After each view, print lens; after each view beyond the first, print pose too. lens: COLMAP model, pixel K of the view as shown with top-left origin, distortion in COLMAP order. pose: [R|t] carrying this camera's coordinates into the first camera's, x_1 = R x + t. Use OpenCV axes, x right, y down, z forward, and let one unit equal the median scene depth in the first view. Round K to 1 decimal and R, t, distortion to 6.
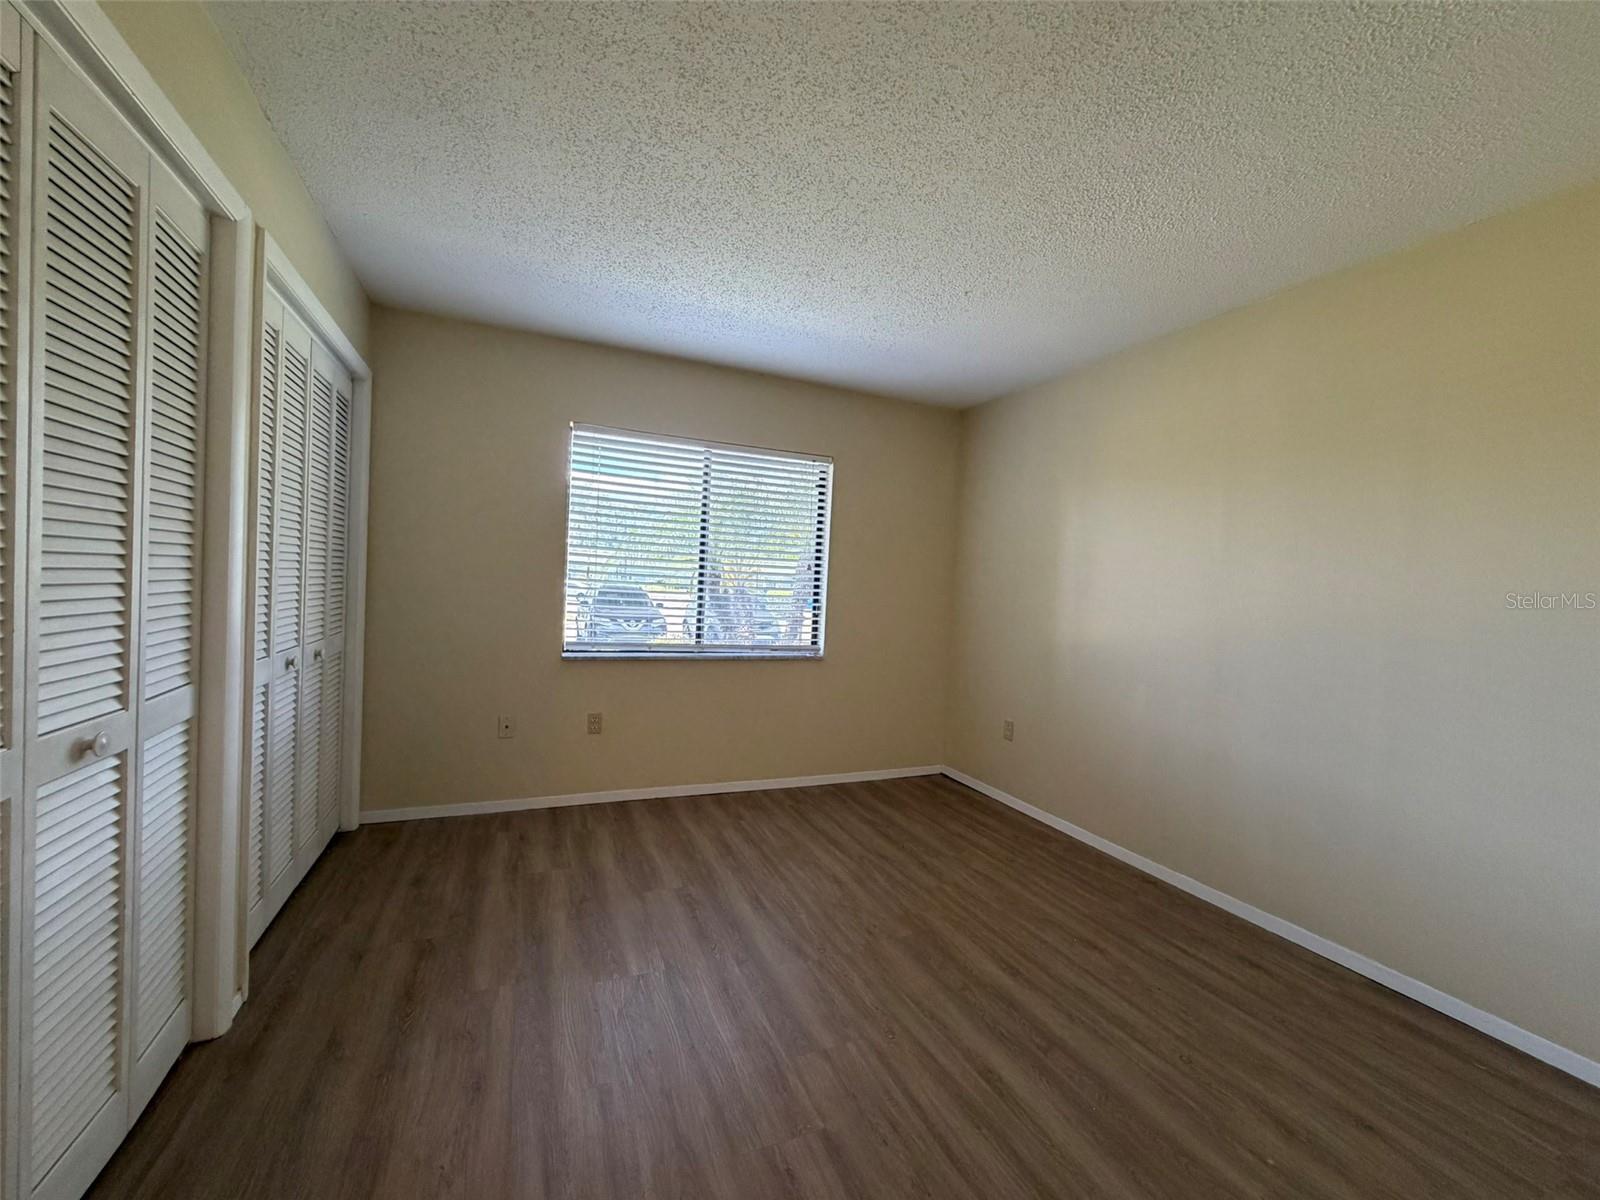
lens RADIAL K [[637.1, 0, 796.8], [0, 637.1, 603.3], [0, 0, 1]] dist [-0.000981, 0.000445]
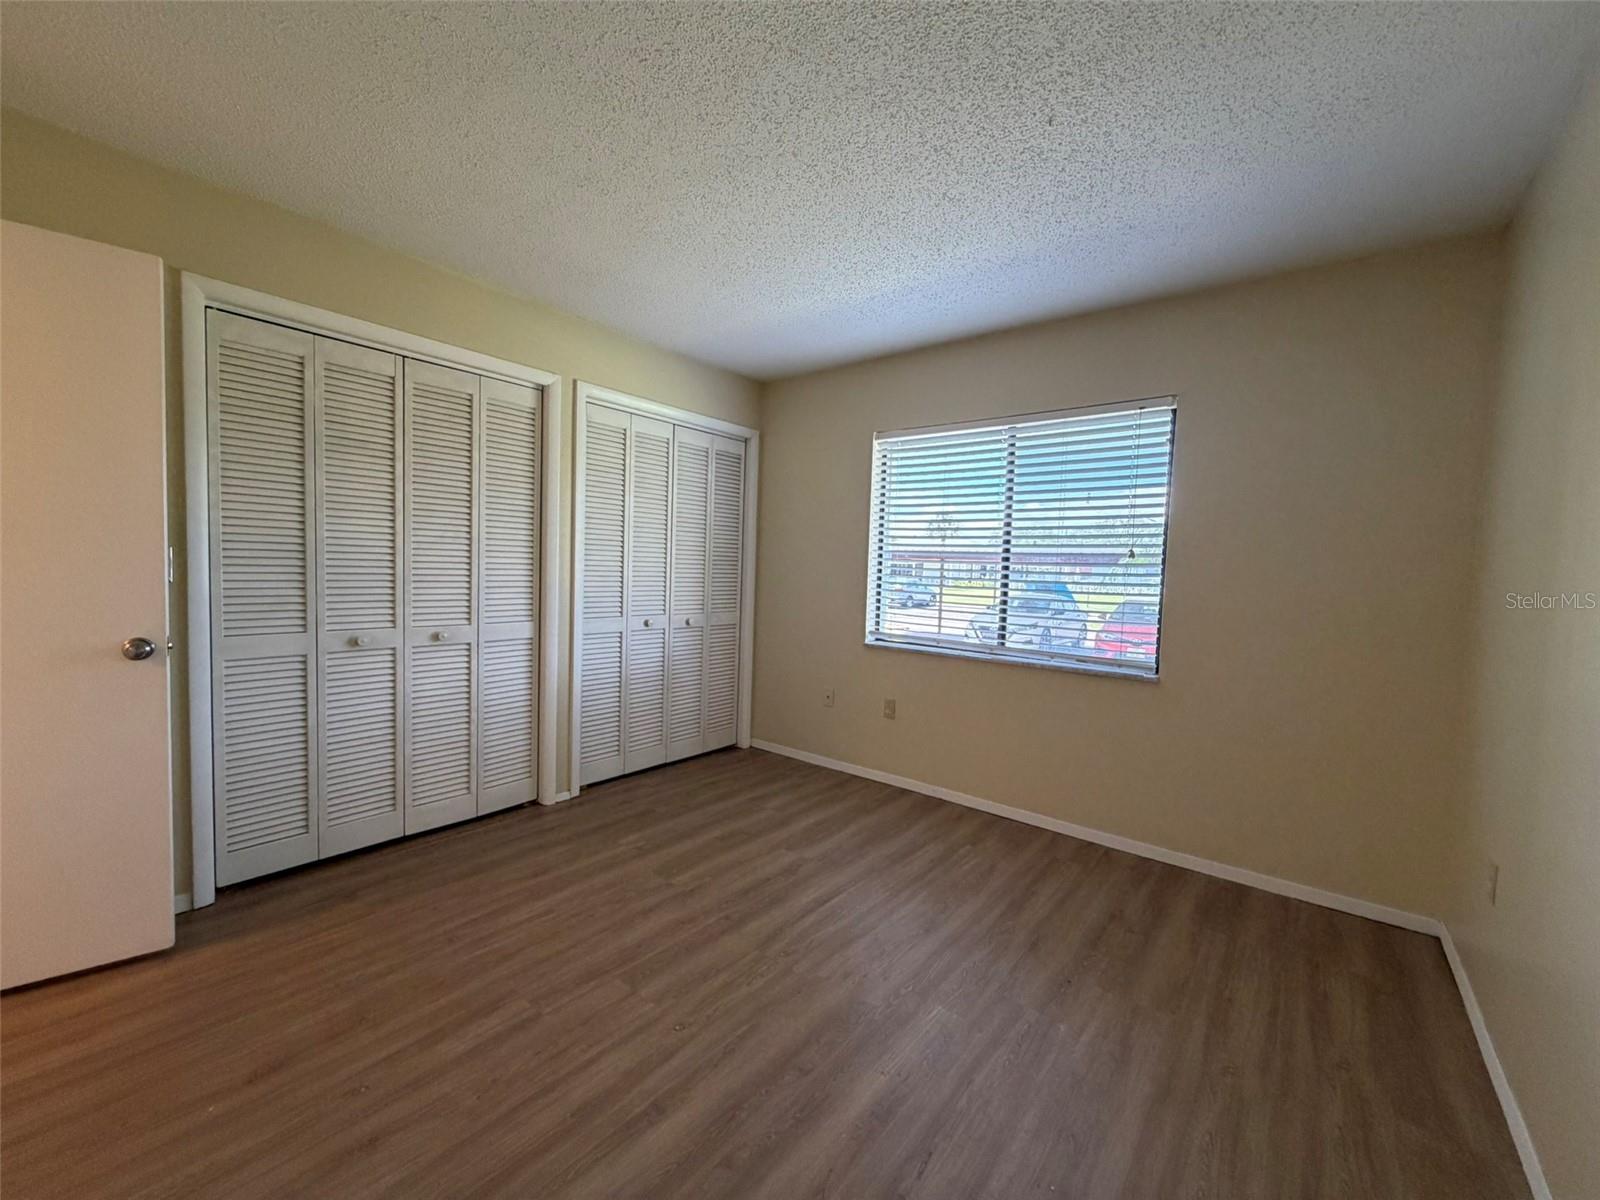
lens RADIAL K [[637.1, 0, 796.8], [0, 637.1, 603.3], [0, 0, 1]] dist [-0.000981, 0.000445]
pose [[0.467920, 0.018682, -0.883573, 0.589175], [-0.036669, 0.999326, 0.001711, 0.015823], [0.883010, 0.031599, 0.468289, 0.378075]]
